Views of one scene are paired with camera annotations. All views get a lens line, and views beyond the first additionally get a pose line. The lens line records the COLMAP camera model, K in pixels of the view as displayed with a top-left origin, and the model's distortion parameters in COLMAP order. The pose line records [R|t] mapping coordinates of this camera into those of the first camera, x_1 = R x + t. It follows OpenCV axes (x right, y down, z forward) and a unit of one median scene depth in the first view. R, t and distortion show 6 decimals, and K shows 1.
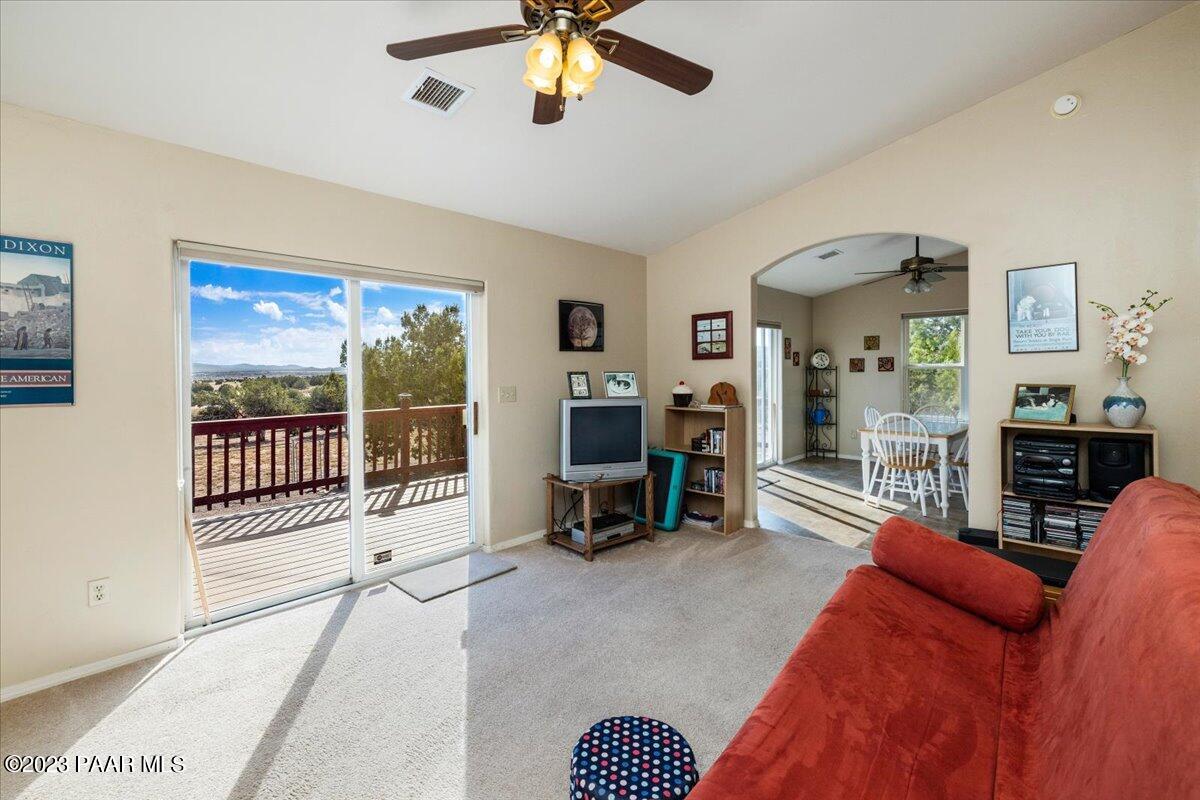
lens RADIAL K [[532.3, 0, 599.7], [0, 532.3, 379.6], [0, 0, 1]] dist [0.015007, 0.000124]
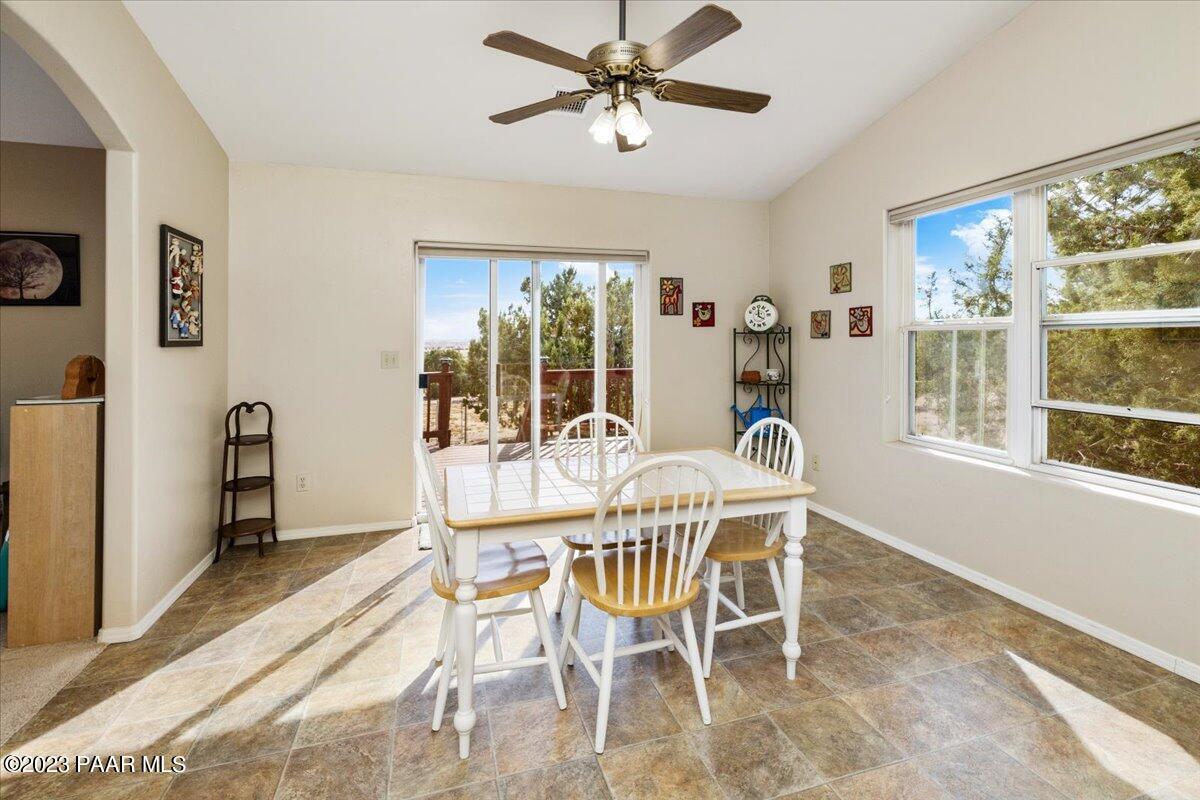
lens RADIAL K [[540.6, 0, 596.0], [0, 540.6, 338.2], [0, 0, 1]] dist [0.003689, 0.001010]
pose [[0.863589, 0.001157, -0.504194, 0.555548], [-0.009162, 0.999868, -0.013399, -0.005726], [0.504112, 0.016191, 0.863486, 0.456198]]
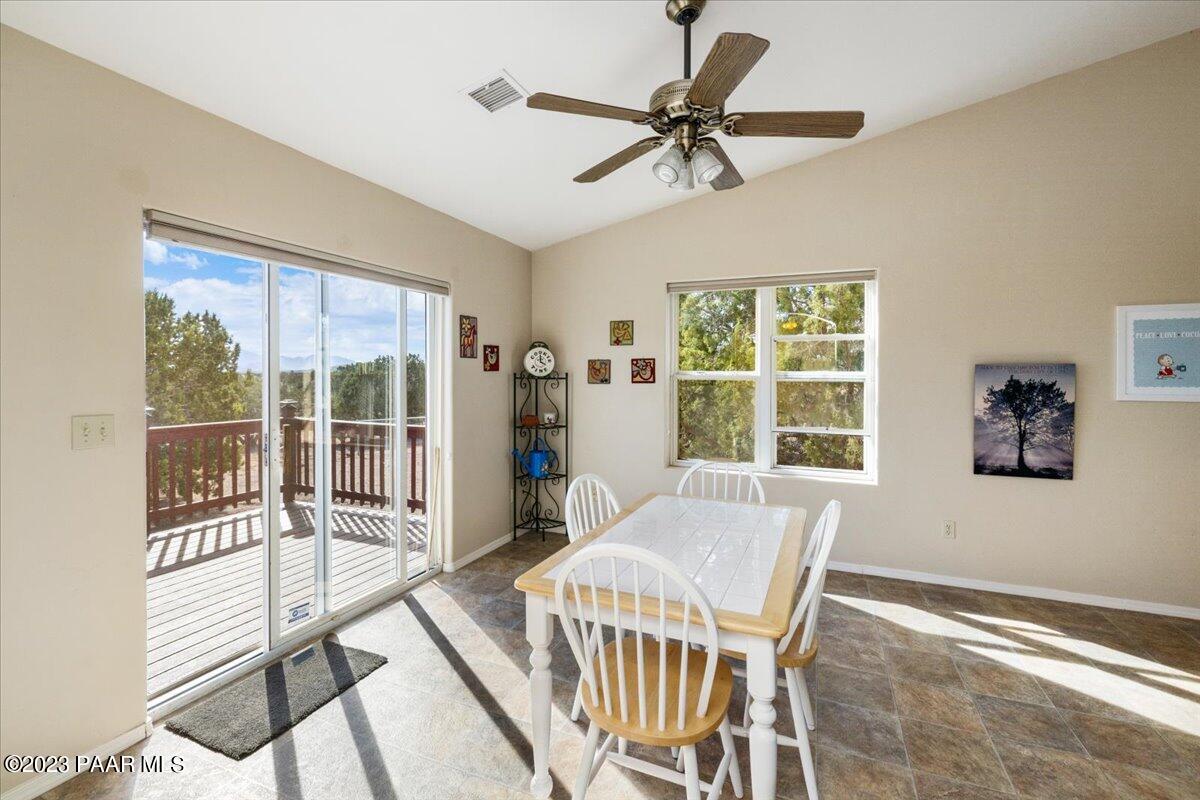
lens RADIAL K [[532.3, 0, 599.7], [0, 532.3, 379.6], [0, 0, 1]] dist [0.015007, 0.000124]
pose [[0.935702, 0.008405, 0.352692, 0.283048], [-0.005735, 0.999946, -0.008614, -0.013868], [-0.352745, 0.006038, 0.935700, 0.470880]]
